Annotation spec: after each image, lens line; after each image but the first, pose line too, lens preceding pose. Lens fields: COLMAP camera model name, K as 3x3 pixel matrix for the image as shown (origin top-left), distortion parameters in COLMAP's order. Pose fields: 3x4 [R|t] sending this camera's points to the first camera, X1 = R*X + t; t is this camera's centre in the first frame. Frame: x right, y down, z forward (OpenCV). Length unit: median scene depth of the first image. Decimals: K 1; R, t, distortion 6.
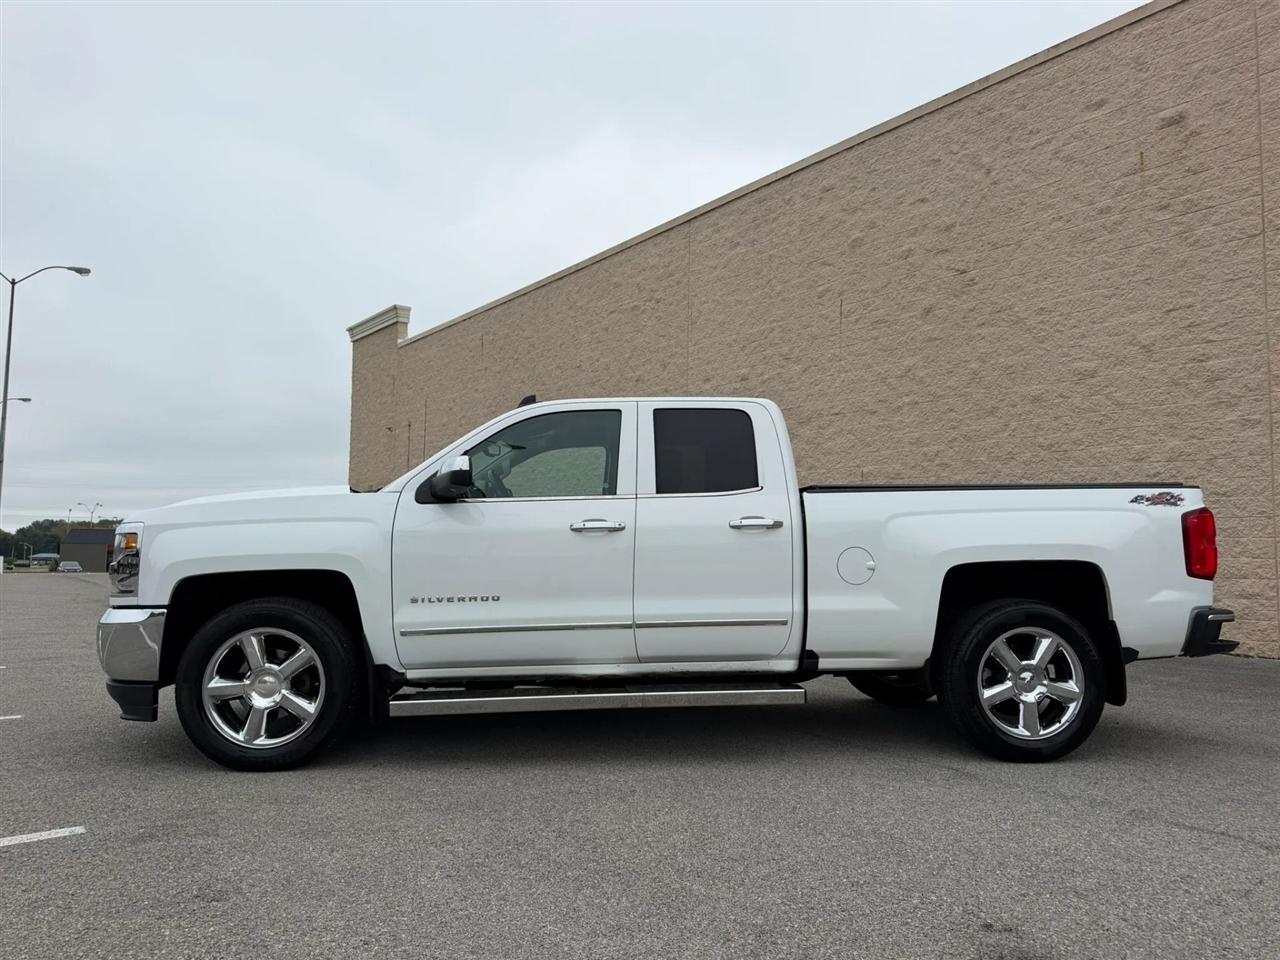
lens RADIAL K [[880.0, 0, 642.0], [0, 880.0, 477.2], [0, 0, 1]] dist [0.136859, -0.213350]
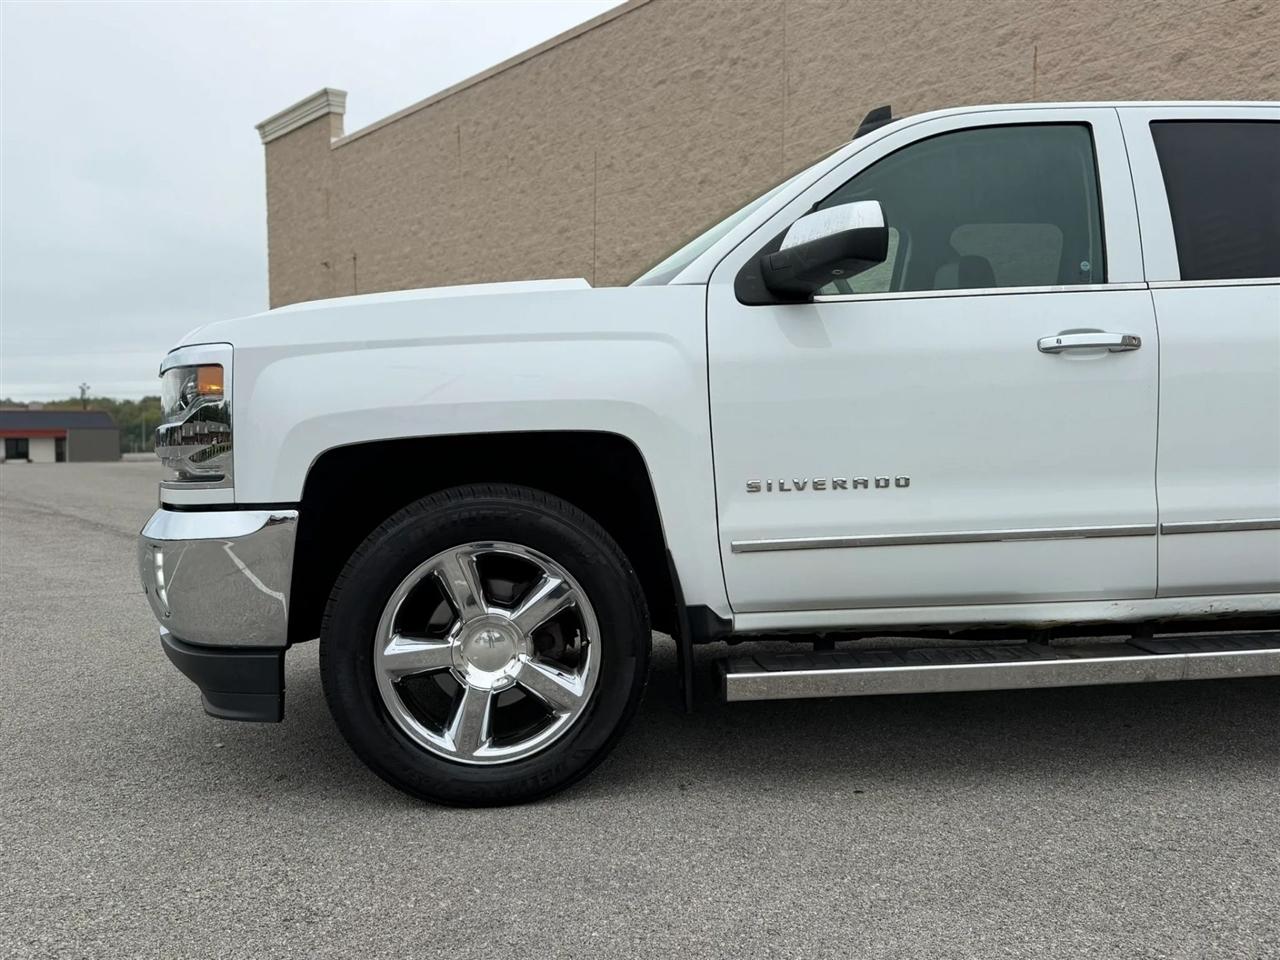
lens RADIAL K [[1111.2, 0, 640.0], [0, 1111.2, 480.0], [0, 0, 1]] dist [0.116363, -0.231229]
pose [[0.999567, -0.016772, 0.024172, -0.308369], [0.013543, 0.991676, 0.128045, 0.044160], [-0.026118, -0.127663, 0.991474, 0.316772]]
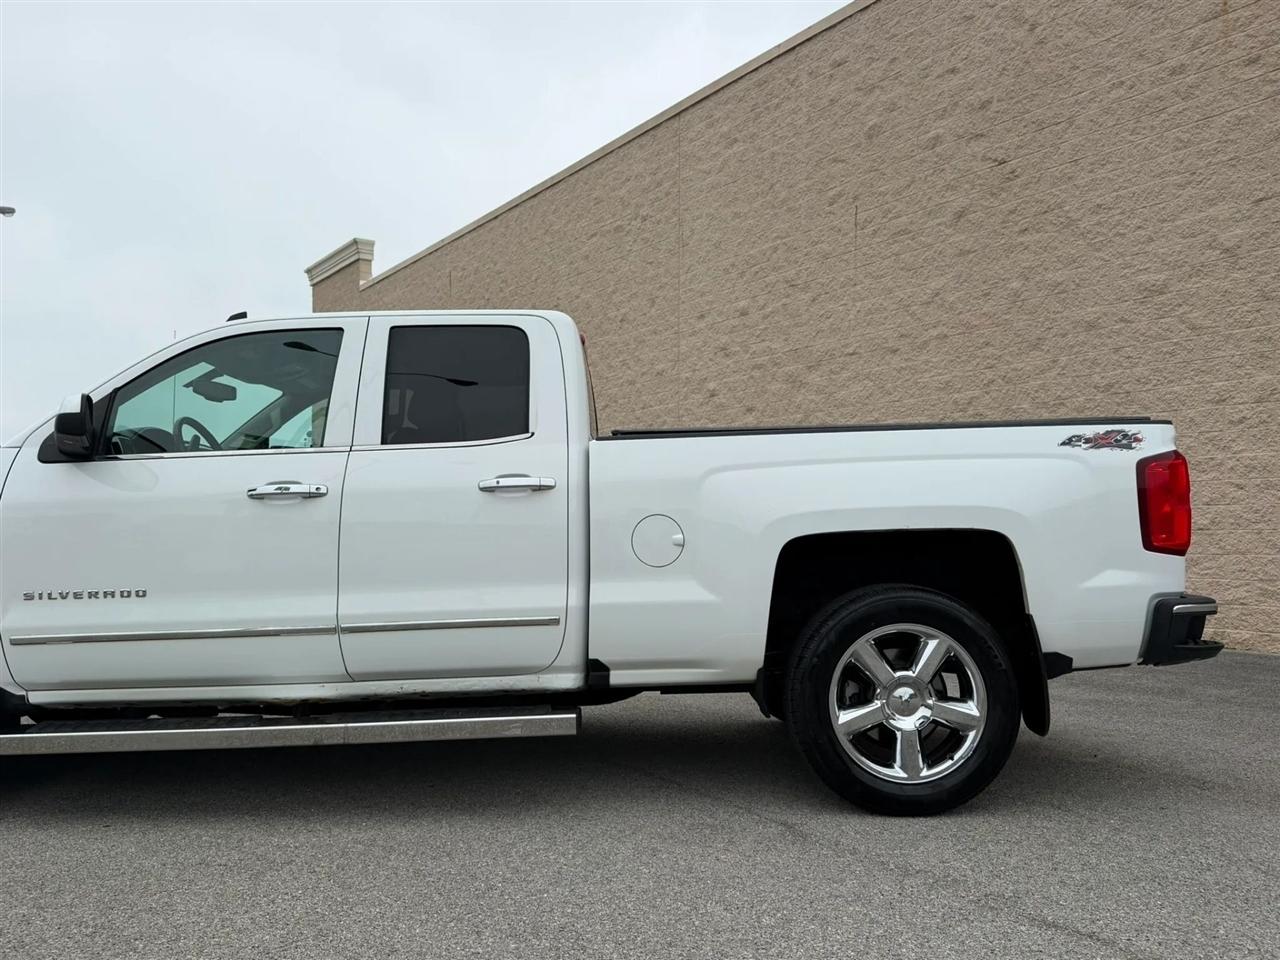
lens RADIAL K [[1063.1, 0, 646.9], [0, 1063.1, 473.5], [0, 0, 1]] dist [0.129461, -0.199349]
pose [[0.998241, -0.015615, -0.057191, 0.267381], [0.016967, 0.999586, 0.023227, 0.024688], [0.056804, -0.024156, 0.998093, 0.142108]]
